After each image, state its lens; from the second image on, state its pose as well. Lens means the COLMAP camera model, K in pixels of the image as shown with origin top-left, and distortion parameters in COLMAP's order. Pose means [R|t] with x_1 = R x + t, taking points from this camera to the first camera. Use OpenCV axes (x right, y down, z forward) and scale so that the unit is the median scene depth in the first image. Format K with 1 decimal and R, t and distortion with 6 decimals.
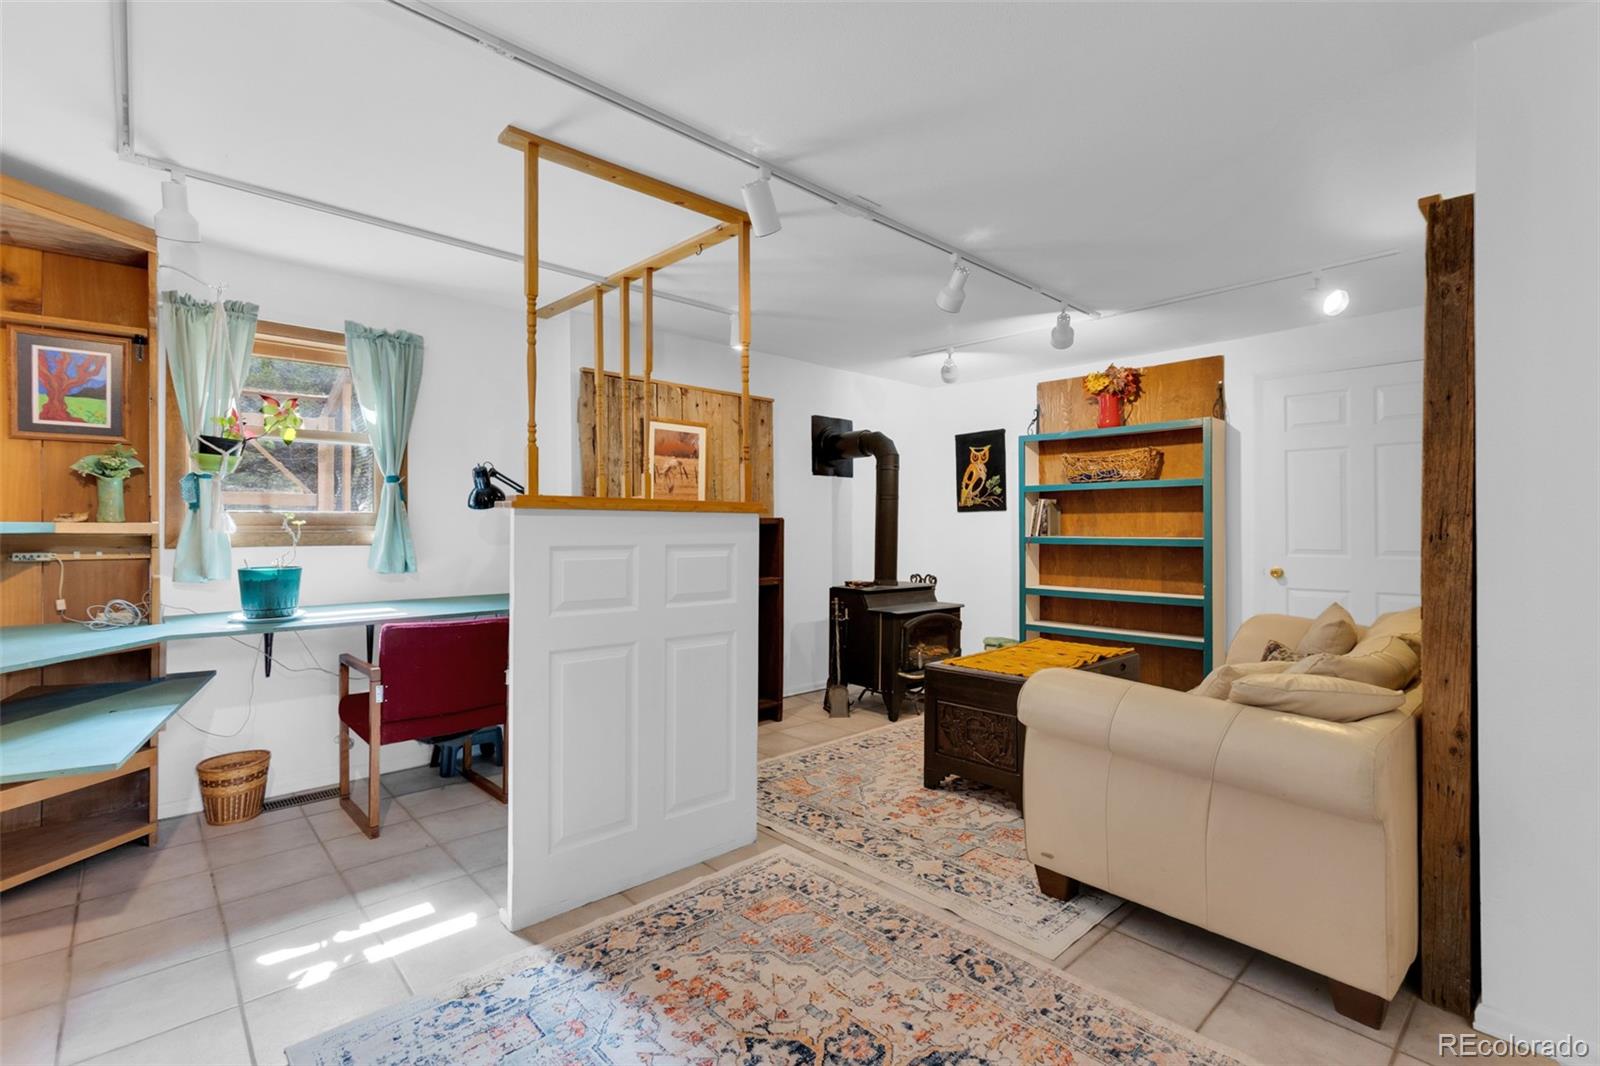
lens RADIAL K [[723.3, 0, 805.8], [0, 723.3, 523.0], [0, 0, 1]] dist [-0.002170, 0.005061]
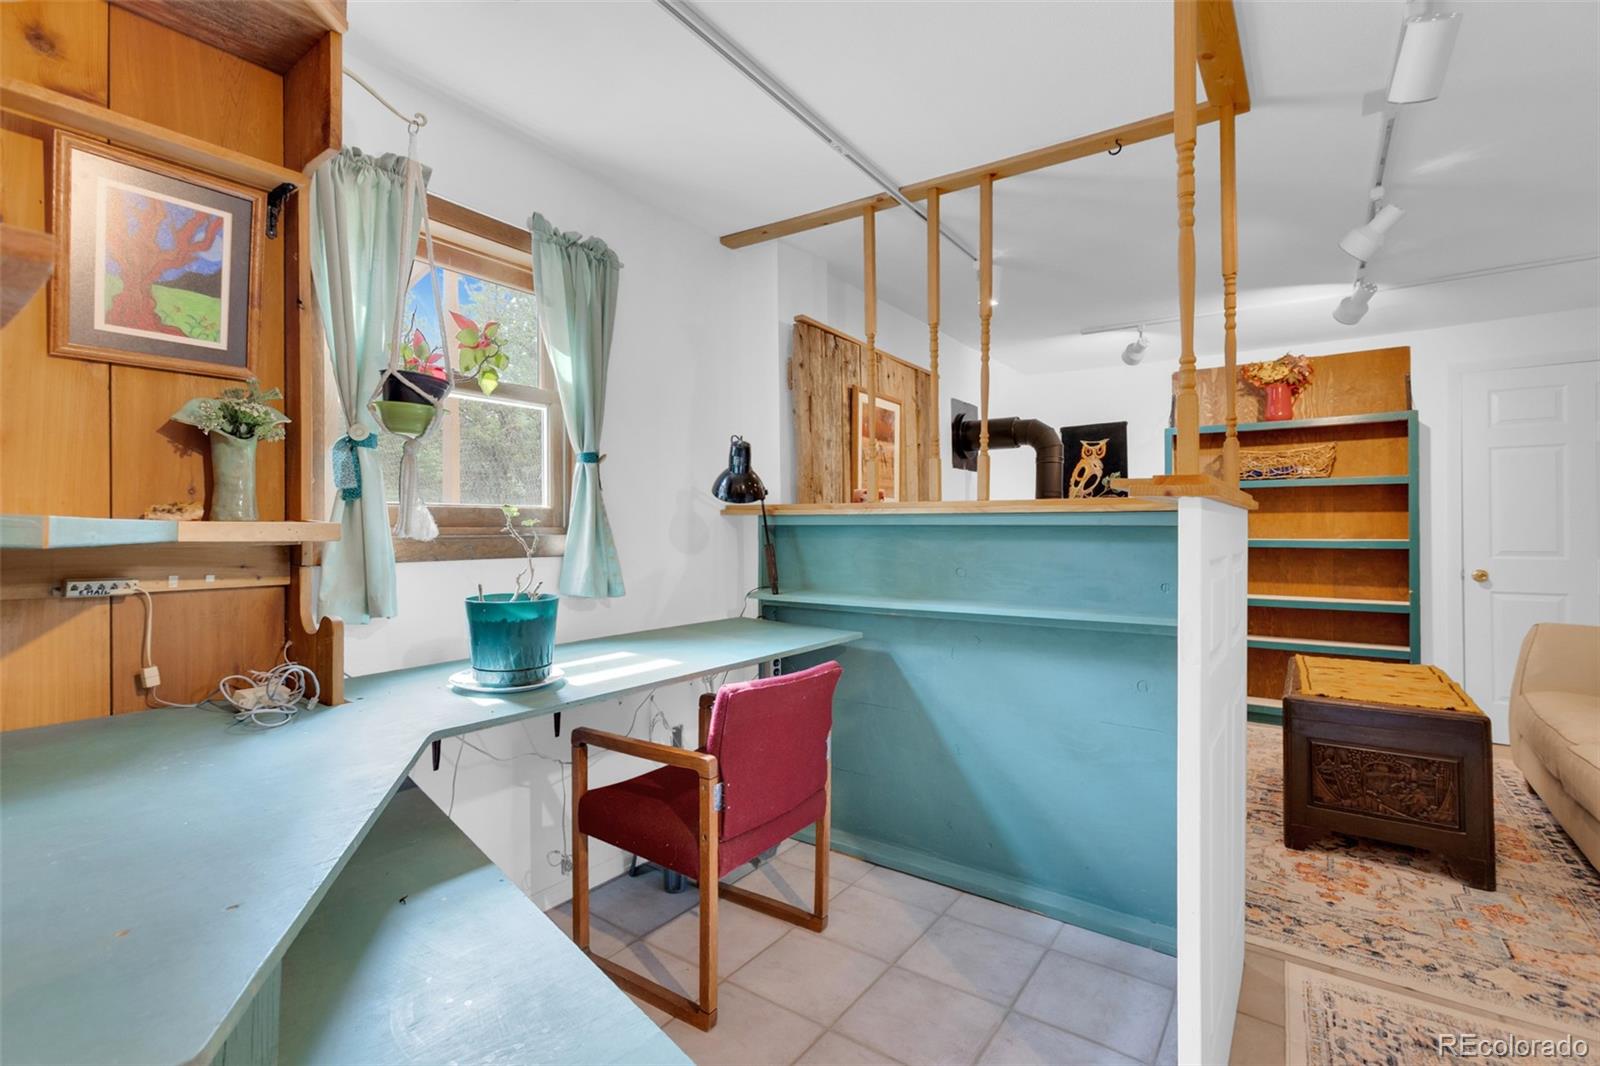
lens RADIAL K [[722.9, 0, 792.1], [0, 722.9, 525.9], [0, 0, 1]] dist [-0.002010, 0.005125]
pose [[0.979812, -0.000831, 0.199919, -0.577245], [0.000560, 0.999999, 0.001413, 0.001902], [-0.199920, -0.001272, 0.979811, 0.334039]]
